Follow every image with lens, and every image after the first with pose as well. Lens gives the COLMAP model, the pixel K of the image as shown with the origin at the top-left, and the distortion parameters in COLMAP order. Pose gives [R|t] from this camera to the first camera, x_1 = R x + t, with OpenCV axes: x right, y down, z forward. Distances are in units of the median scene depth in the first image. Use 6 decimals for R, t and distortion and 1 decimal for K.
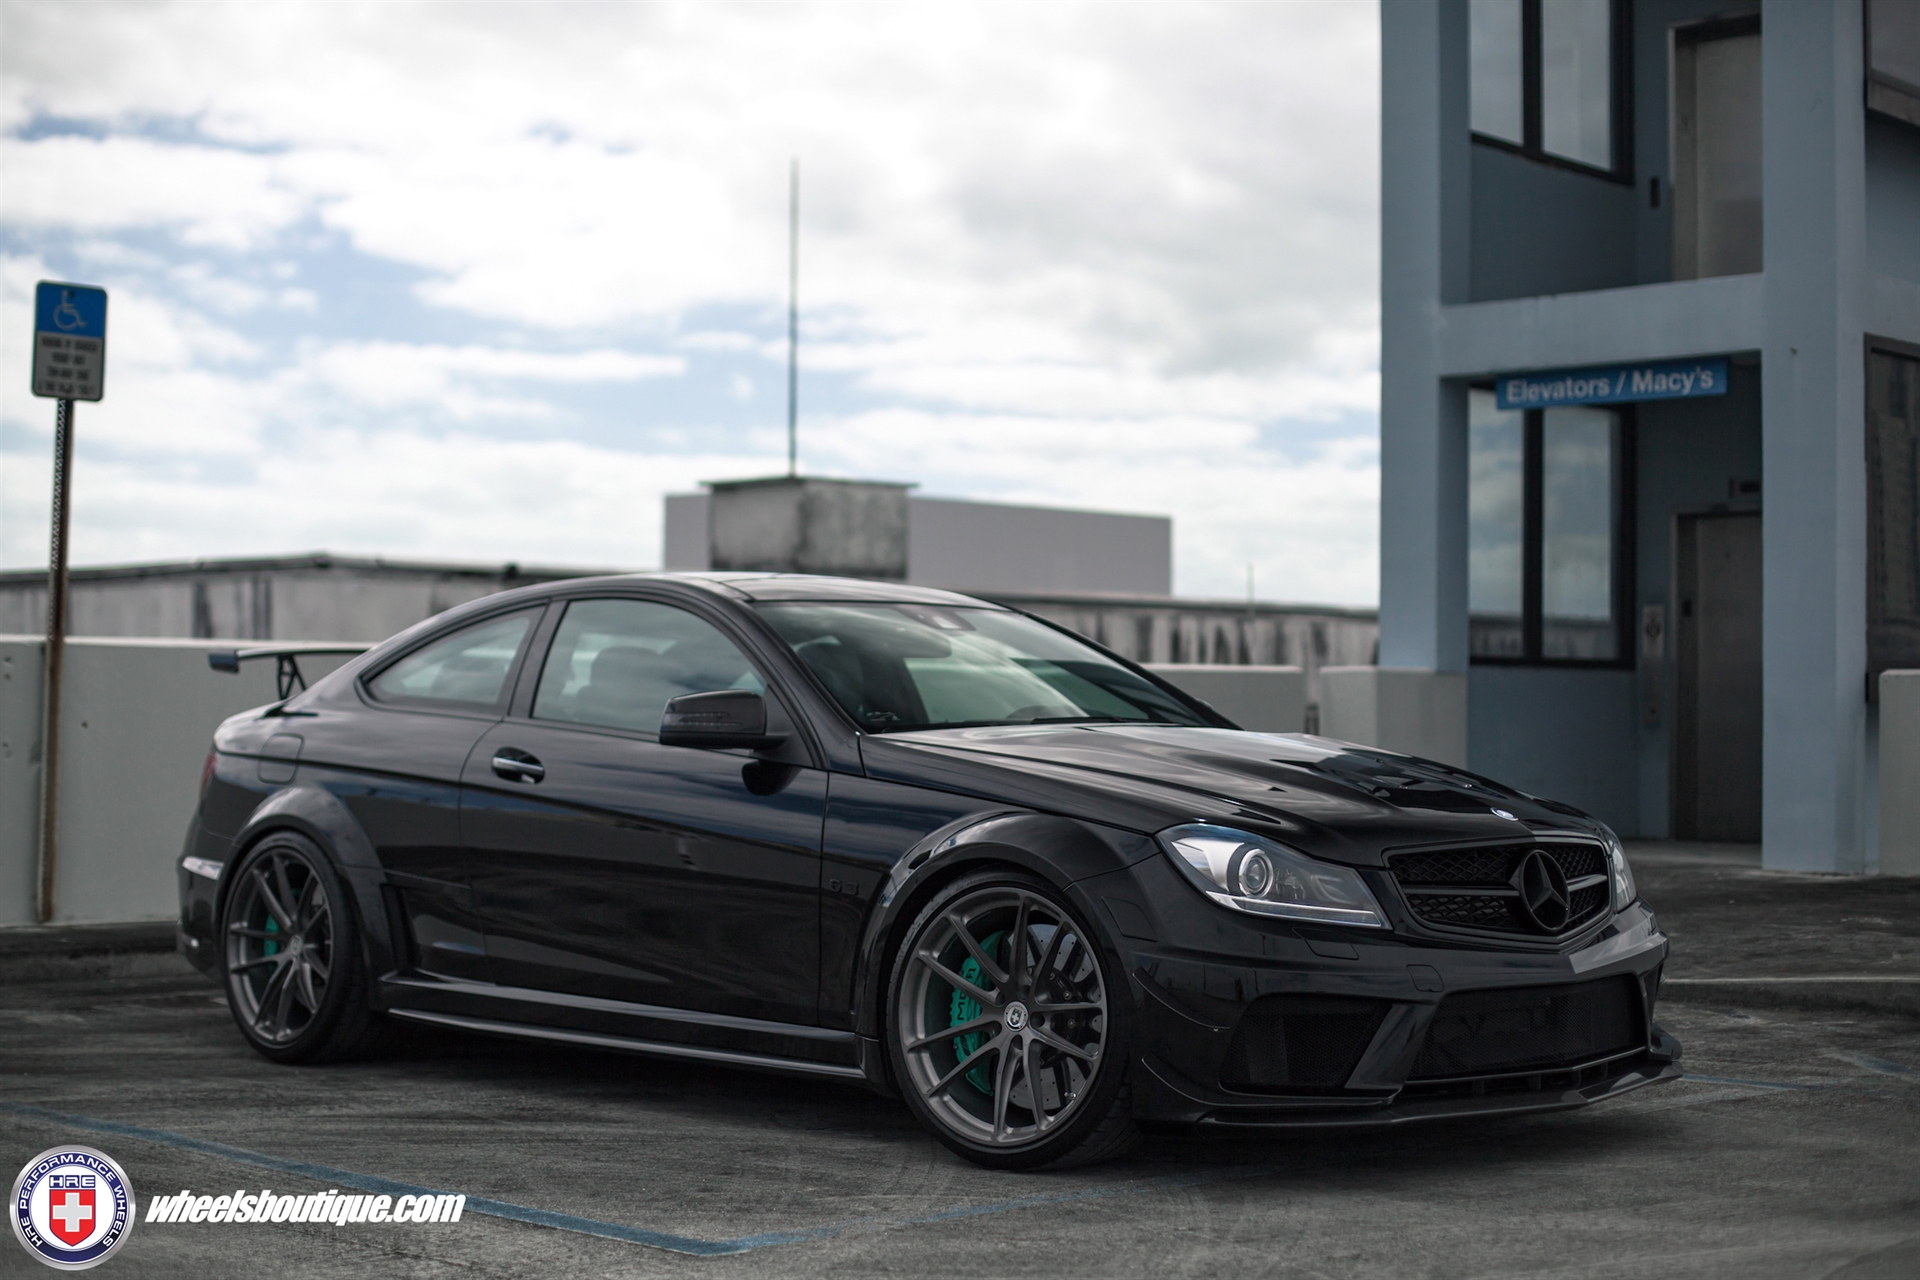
lens RADIAL K [[2901.9, 0, 962.8], [0, 2901.9, 681.0], [0, 0, 1]] dist [-0.125439, 0.058481]
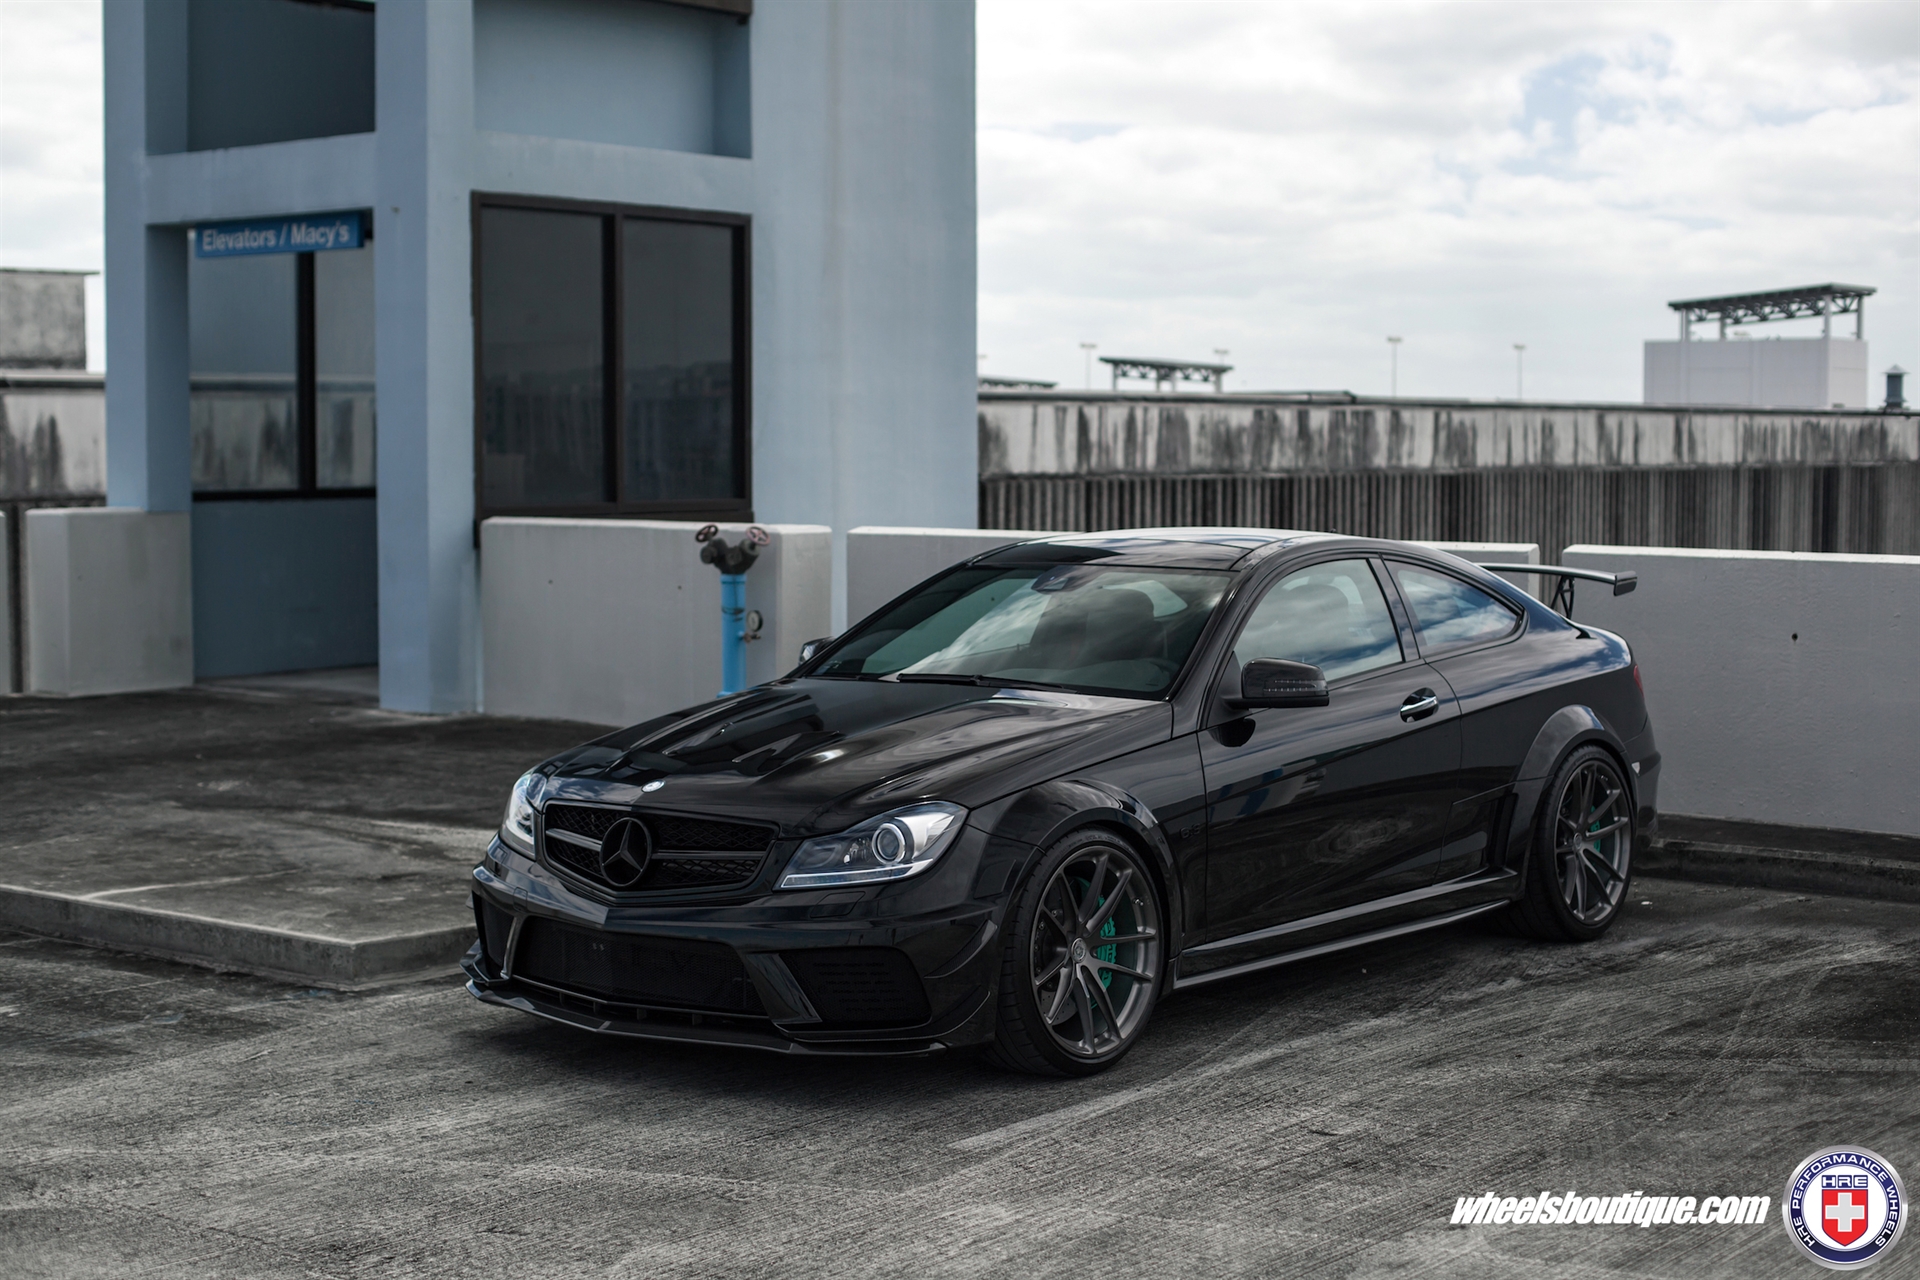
lens RADIAL K [[2943.6, 0, 960.0], [0, 2943.6, 640.0], [0, 0, 1]] dist [-0.098438, -0.005179]
pose [[0.995415, -0.013169, 0.094738, 0.703717], [0.005435, 0.996664, 0.081434, -0.081721], [-0.095494, -0.080546, 0.992166, -0.139357]]
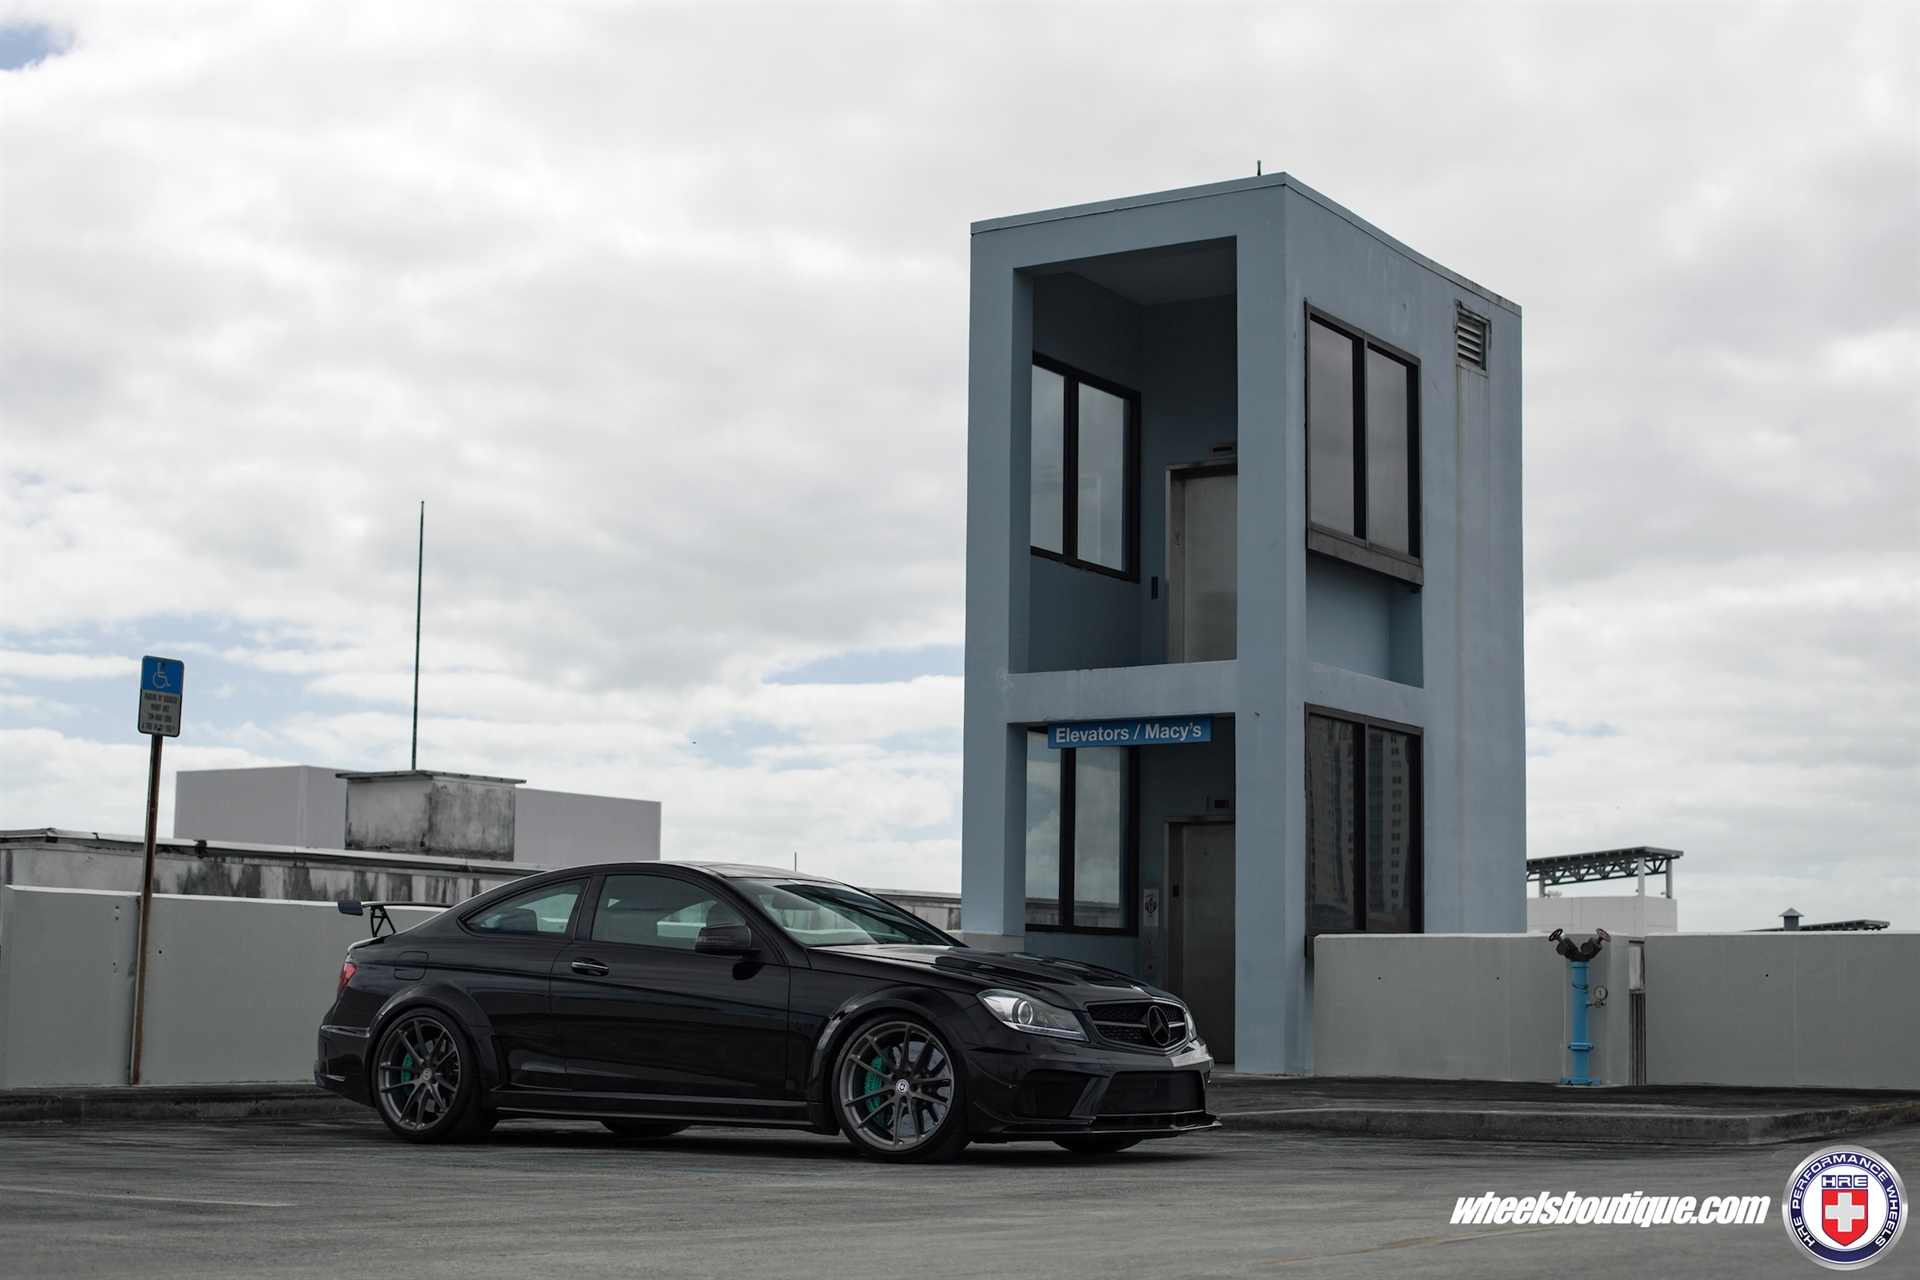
lens RADIAL K [[2901.9, 0, 962.8], [0, 2901.9, 681.0], [0, 0, 1]] dist [-0.125439, 0.058481]
pose [[0.981676, 0.026113, 0.188762, -0.243672], [-0.007646, 0.995166, -0.097905, 0.024100], [-0.190406, 0.094667, 0.977130, -0.740987]]
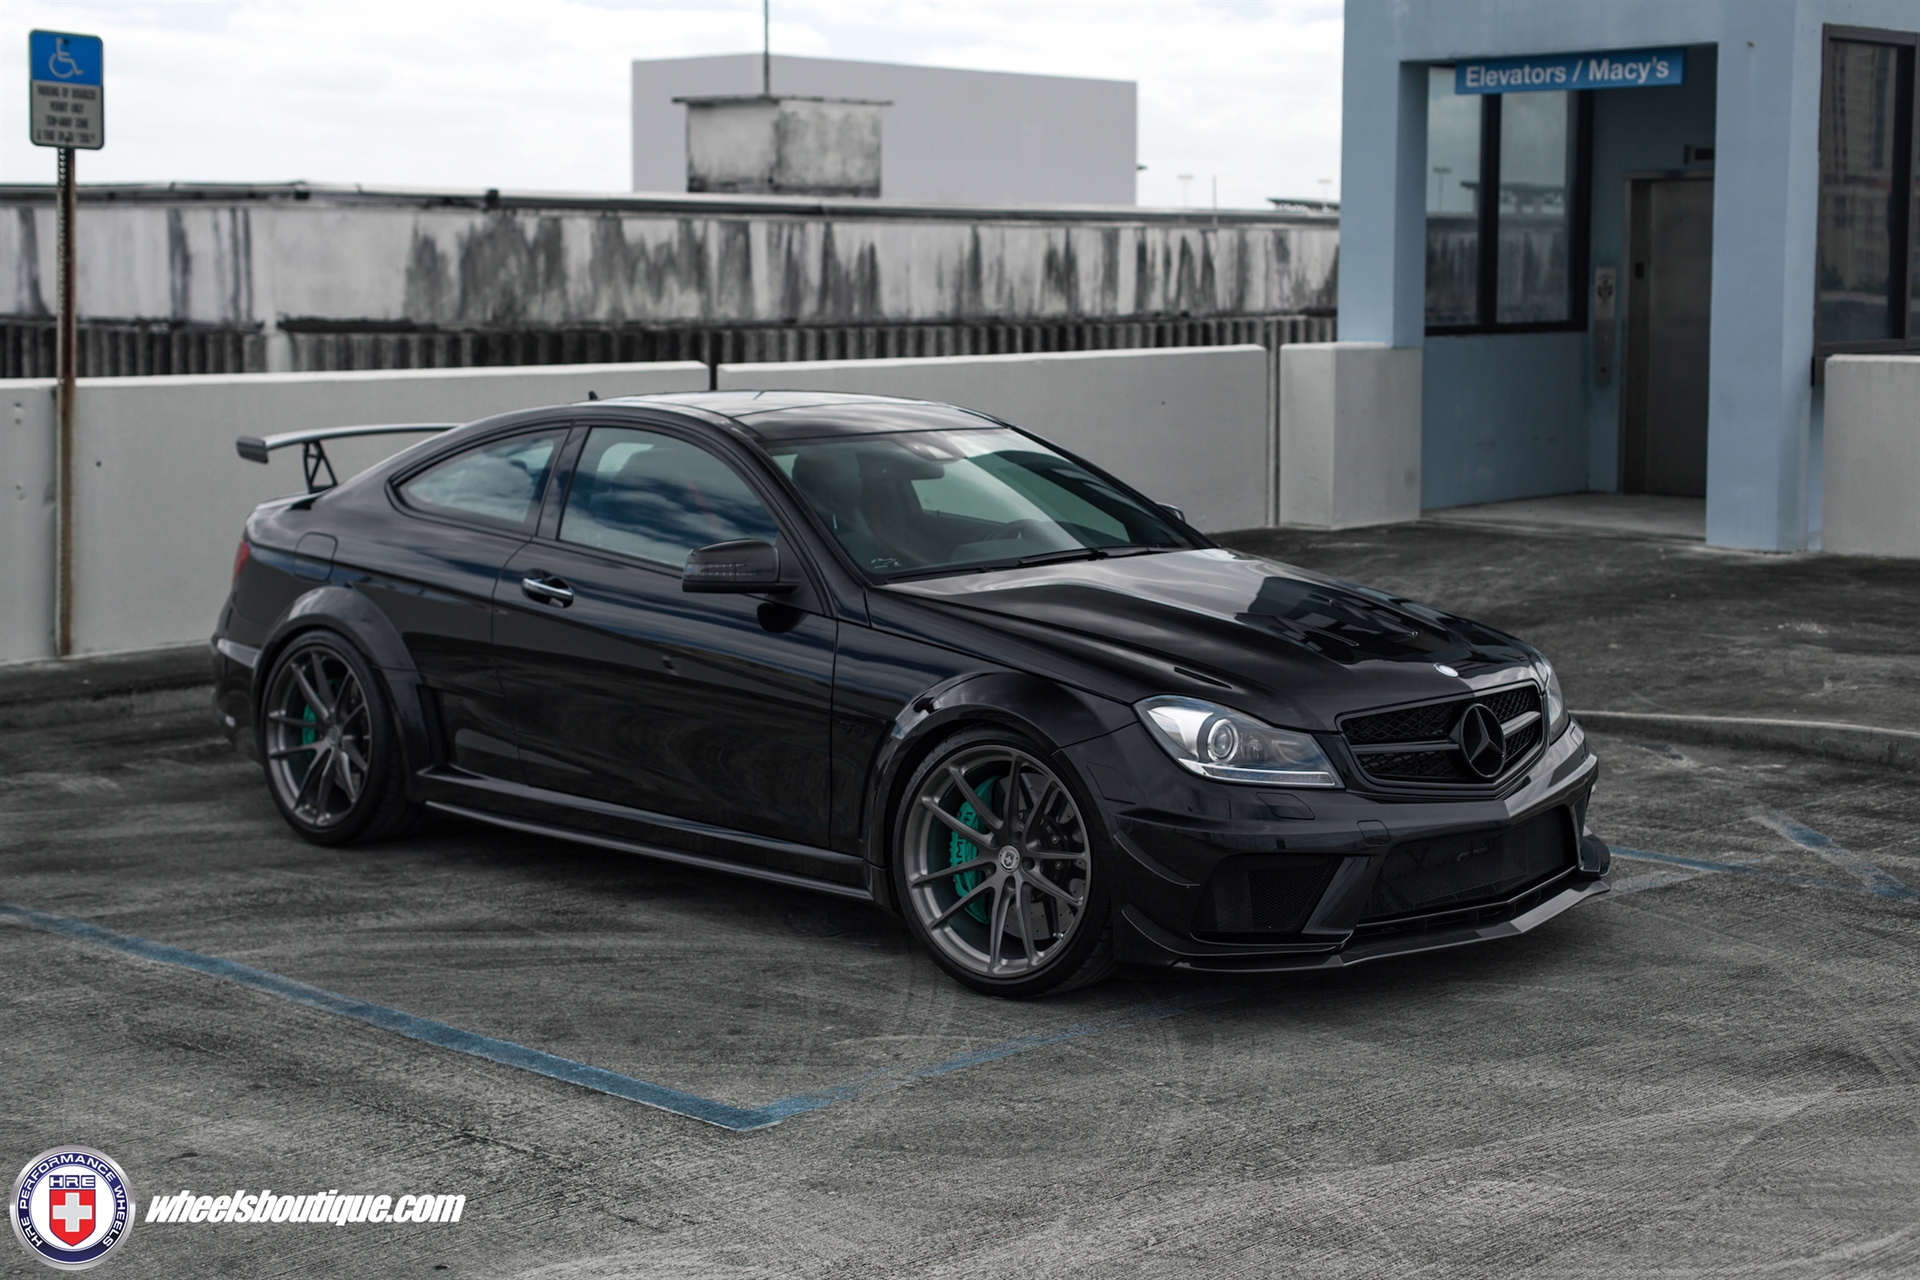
lens RADIAL K [[2854.2, 0, 1006.2], [0, 2854.2, 479.4], [0, 0, 1]] dist [0.156986, -0.009371]
pose [[0.999635, -0.005359, 0.026492, -0.008511], [0.002963, 0.995967, 0.089669, -0.097345], [-0.026866, -0.089558, 0.995619, -0.068387]]
